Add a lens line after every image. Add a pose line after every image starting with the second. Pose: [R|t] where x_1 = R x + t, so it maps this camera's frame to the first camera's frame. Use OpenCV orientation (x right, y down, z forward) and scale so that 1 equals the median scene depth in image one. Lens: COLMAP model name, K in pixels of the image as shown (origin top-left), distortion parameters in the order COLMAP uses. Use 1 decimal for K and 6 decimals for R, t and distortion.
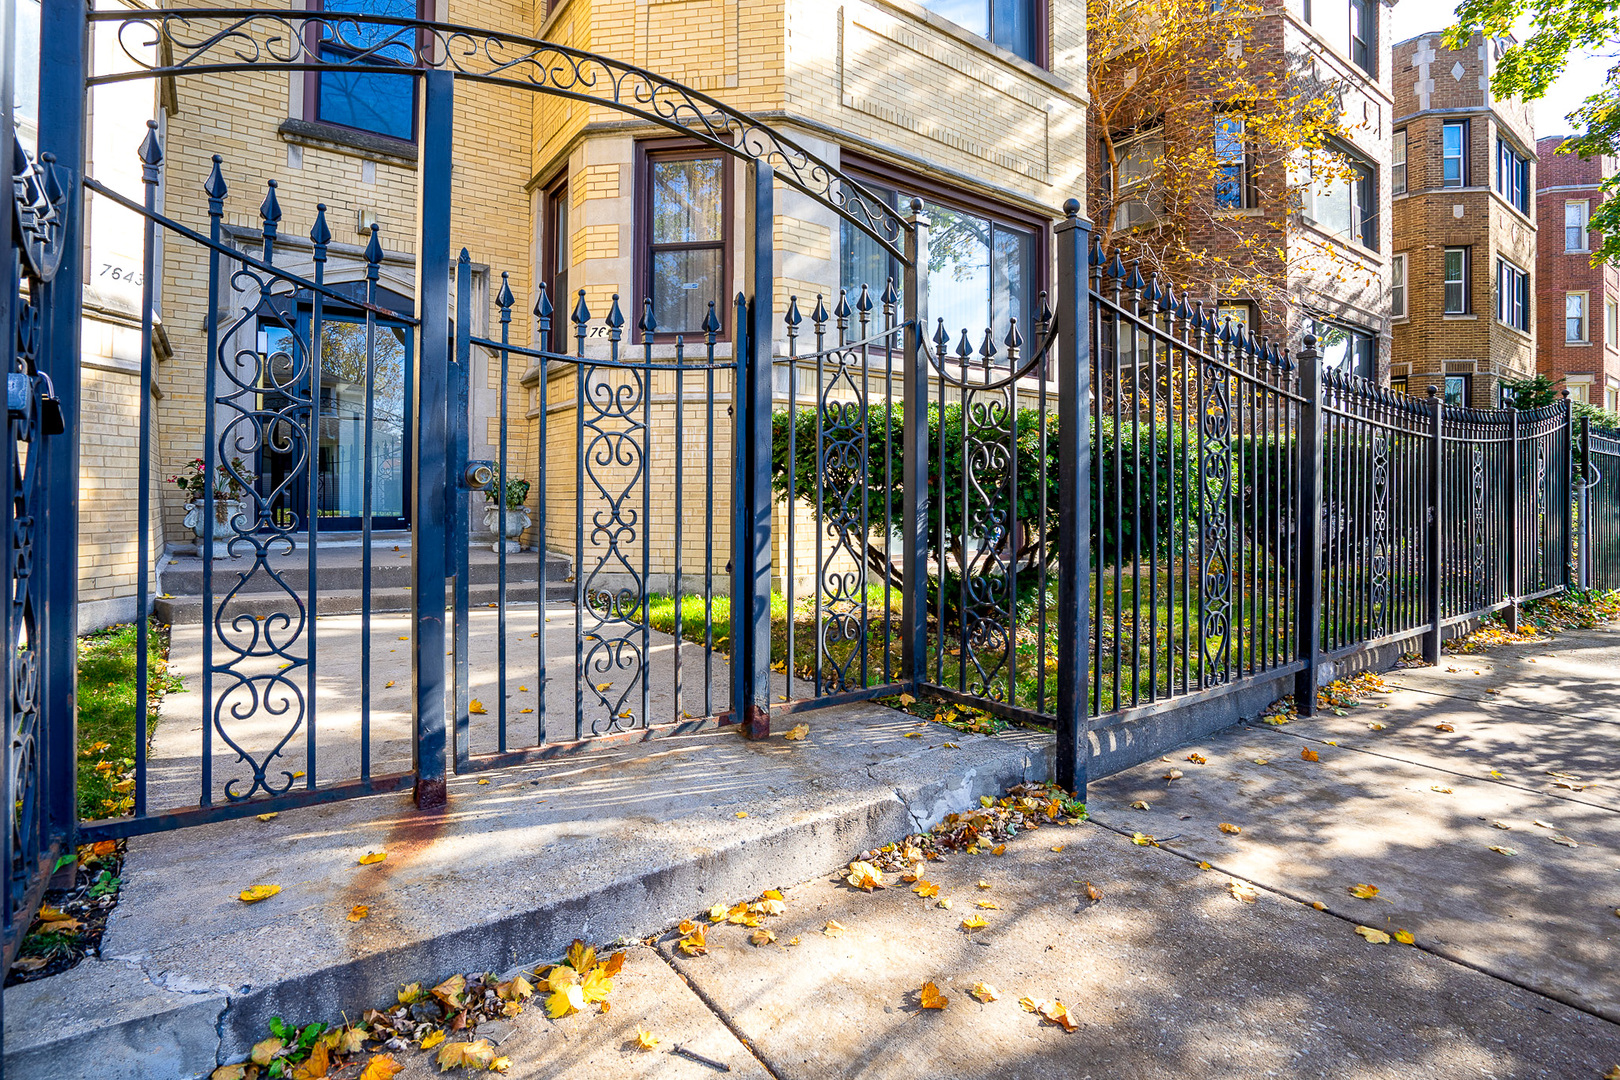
lens RADIAL K [[846.0, 0, 807.1], [0, 846.0, 498.0], [0, 0, 1]] dist [-0.052442, 0.001537]
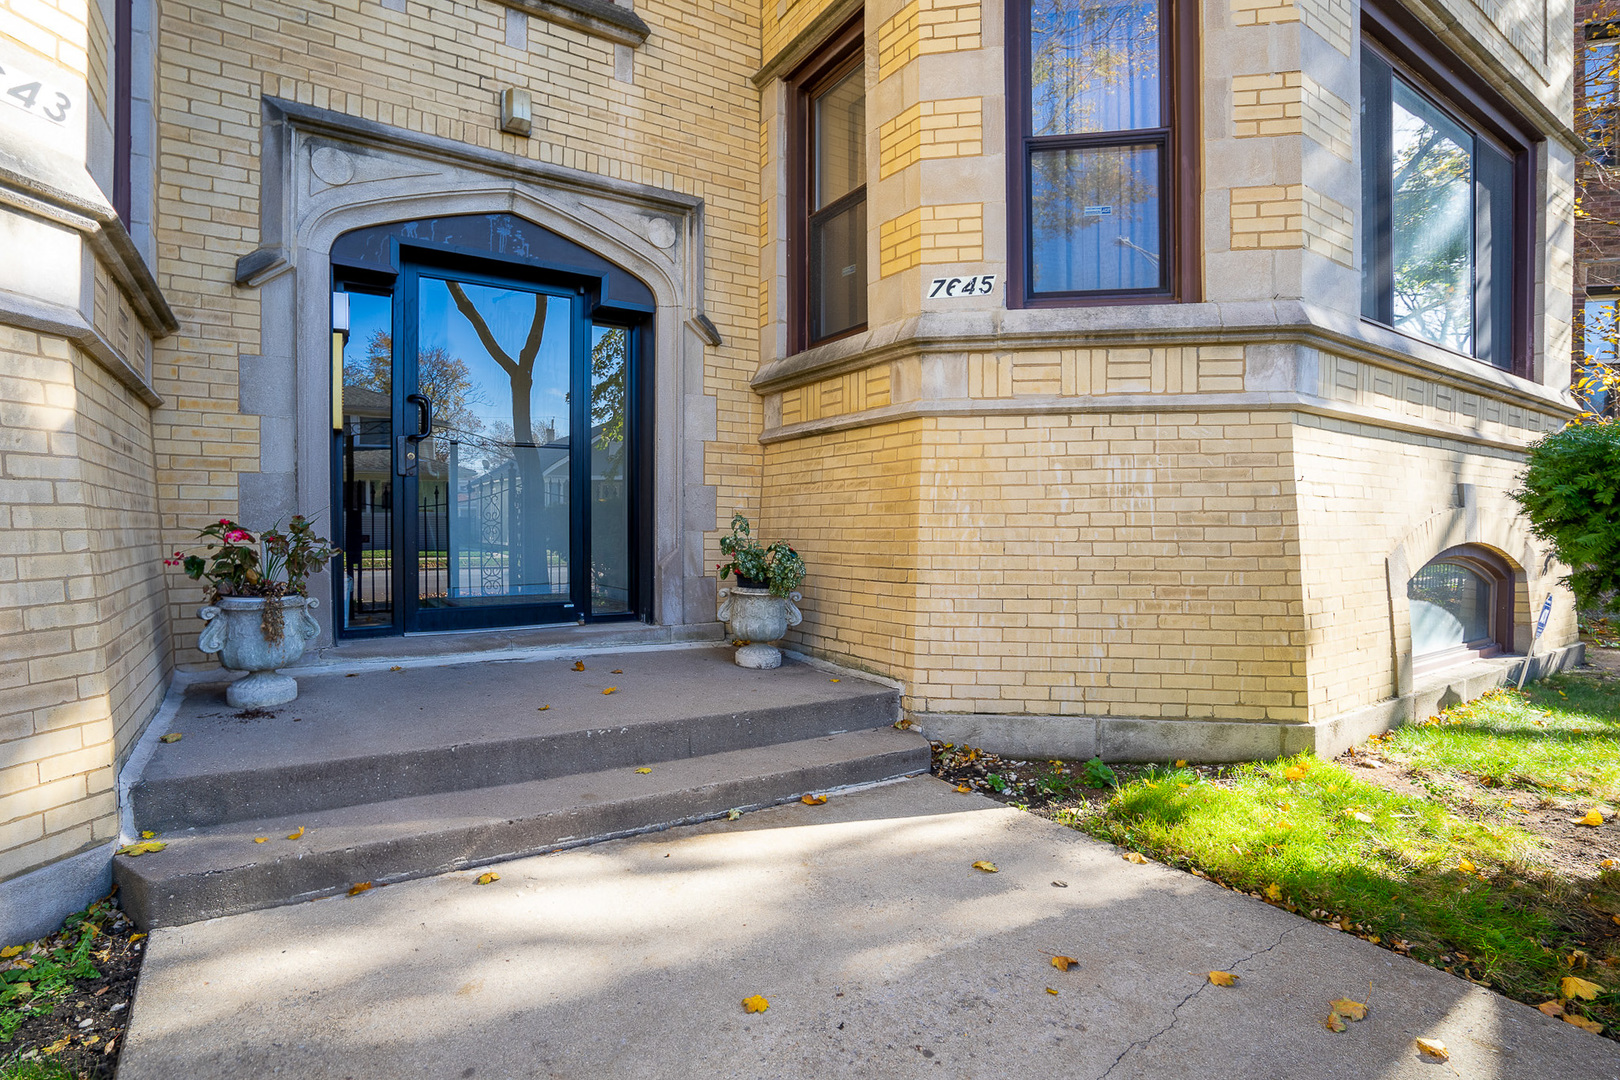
lens RADIAL K [[773.5, 0, 814.7], [0, 773.5, 530.2], [0, 0, 1]] dist [-0.027160, 0.001030]
pose [[0.999945, -0.006112, -0.008525, -0.323309], [0.006202, 0.999925, 0.010543, -0.038784], [0.008460, -0.010595, 0.999908, 0.464277]]
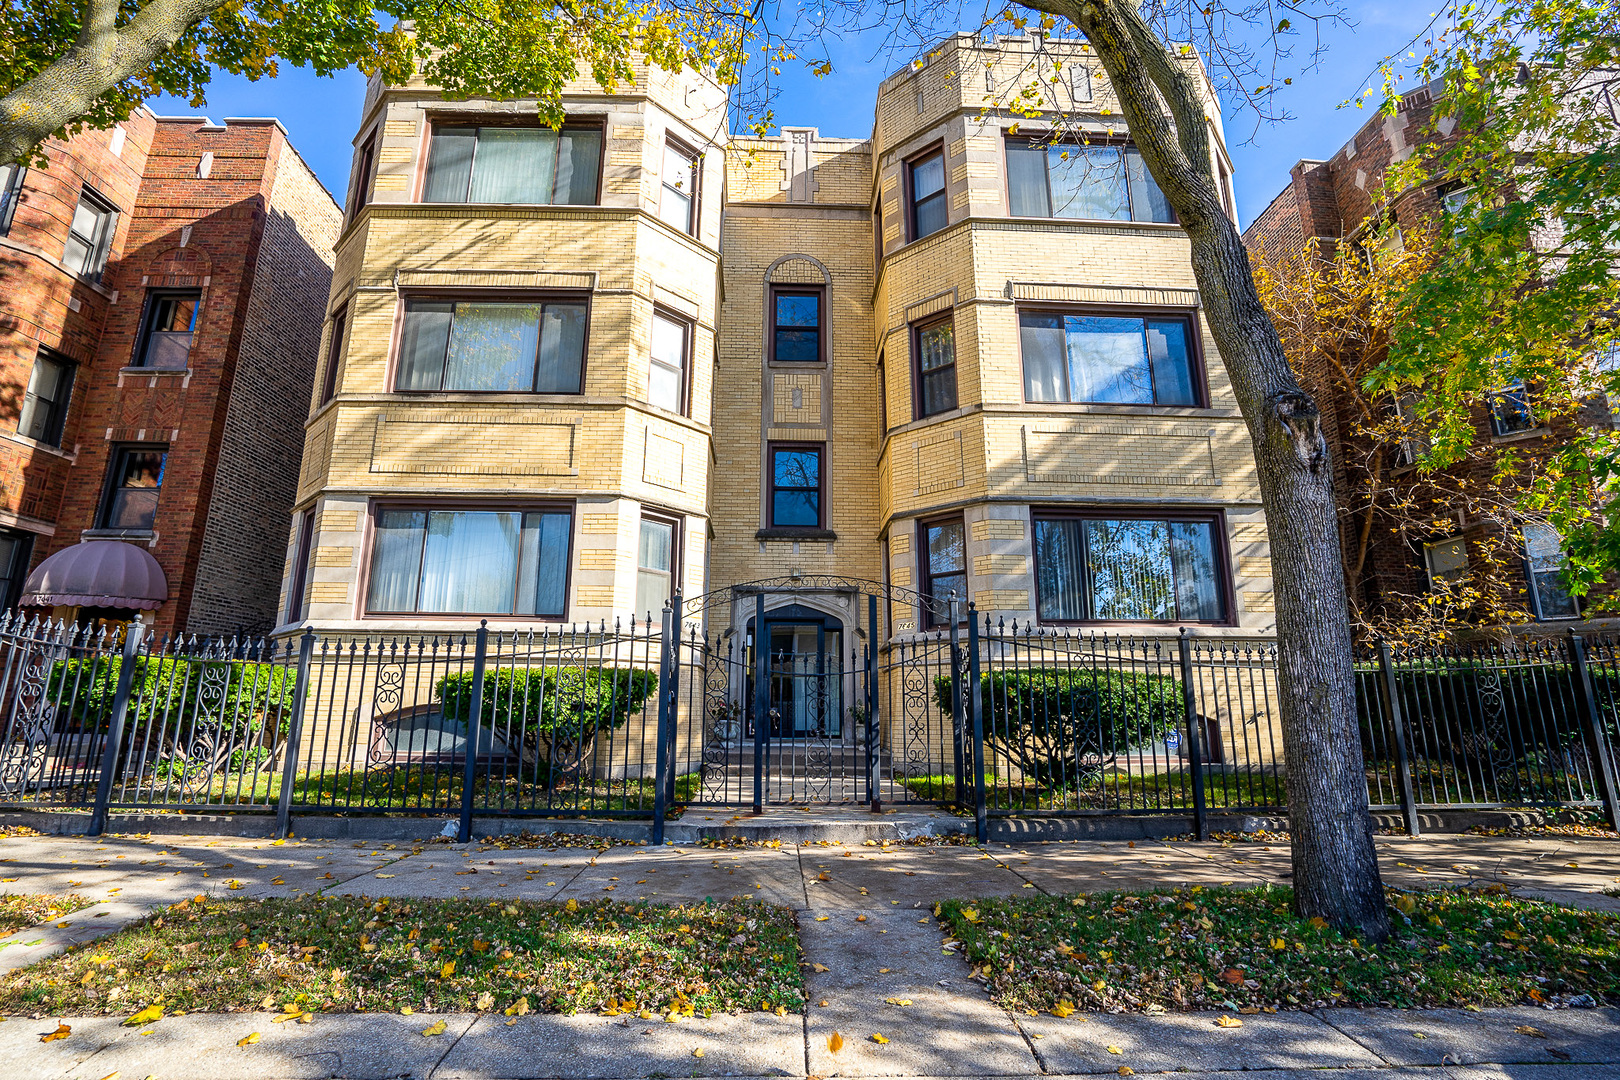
lens RADIAL K [[736.4, 0, 810.0], [0, 736.4, 540.0], [0, 0, 1]] dist [0.002386, 0.000902]
pose [[0.853940, -0.131972, -0.503359, 0.414524], [0.012303, 0.972156, -0.234012, -0.004044], [0.520226, 0.193639, 0.831786, -0.480427]]
